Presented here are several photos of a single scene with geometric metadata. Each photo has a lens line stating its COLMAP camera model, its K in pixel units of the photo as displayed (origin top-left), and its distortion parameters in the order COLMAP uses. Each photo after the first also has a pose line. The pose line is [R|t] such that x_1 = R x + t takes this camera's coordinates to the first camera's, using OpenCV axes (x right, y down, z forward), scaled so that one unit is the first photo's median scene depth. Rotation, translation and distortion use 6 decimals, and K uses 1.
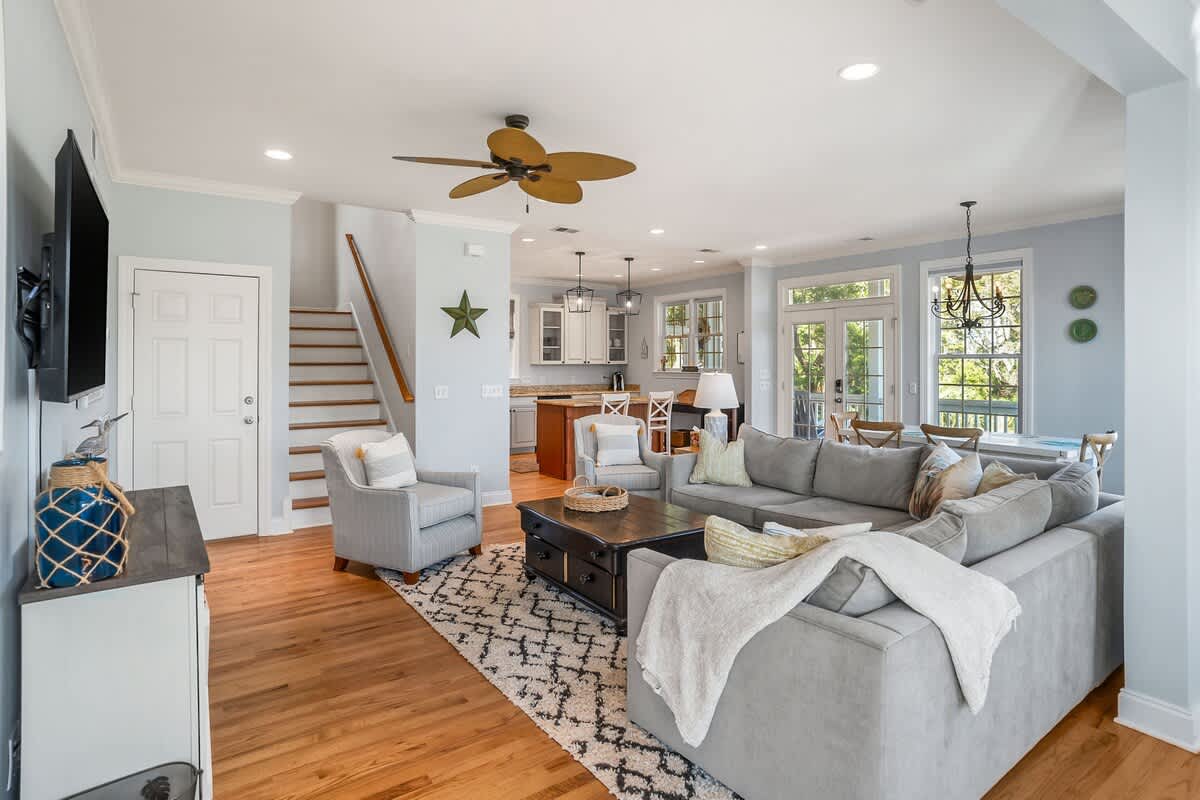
lens RADIAL K [[623.6, 0, 602.3], [0, 623.6, 361.7], [0, 0, 1]] dist [-0.000091, 0.000287]
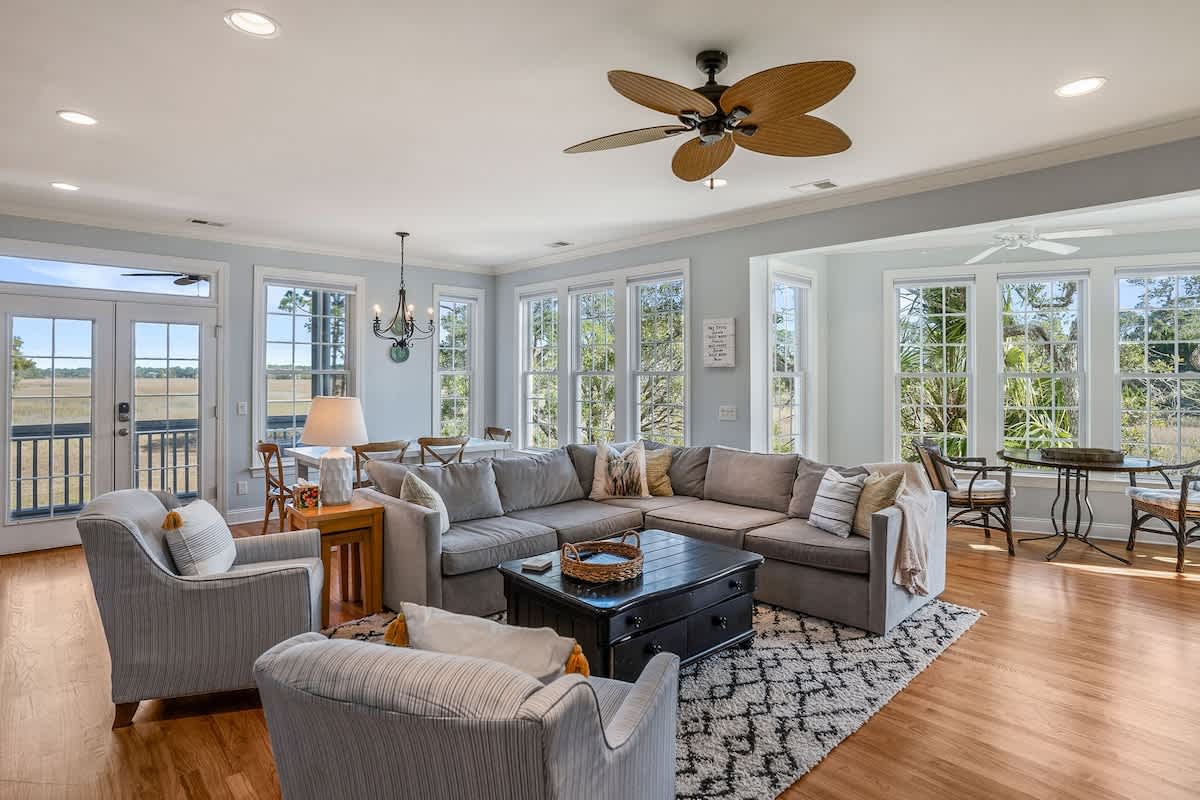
lens RADIAL K [[640.4, 0, 599.0], [0, 640.4, 377.4], [0, 0, 1]] dist [-0.001787, -0.000302]
pose [[-0.139104, 0.002260, 0.990275, -0.573647], [-0.006666, 0.999973, -0.003219, -0.001210], [-0.990255, -0.007048, -0.139085, 0.813592]]
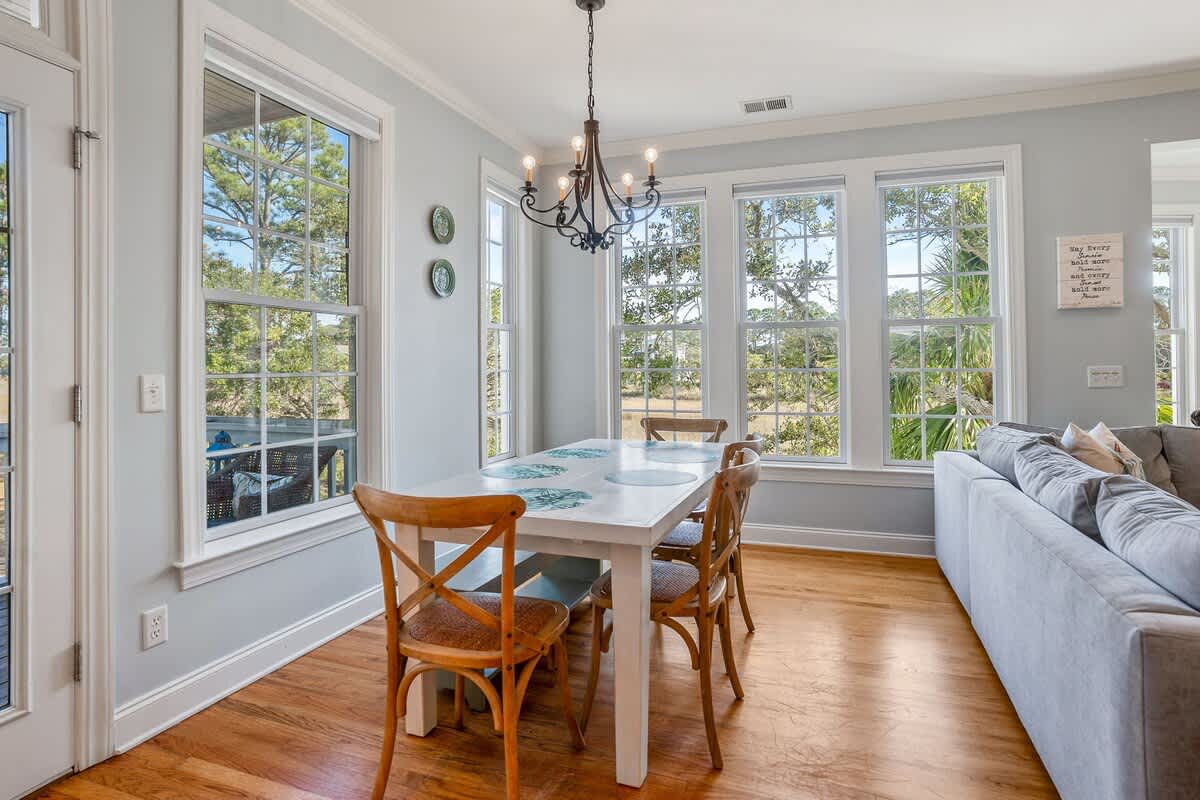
lens RADIAL K [[623.6, 0, 602.3], [0, 623.6, 361.7], [0, 0, 1]] dist [-0.000091, 0.000287]
pose [[-0.591567, 0.009696, 0.806197, 0.174309], [0.001852, 0.999941, -0.010667, 0.040303], [-0.806254, -0.004818, -0.591551, 1.284817]]
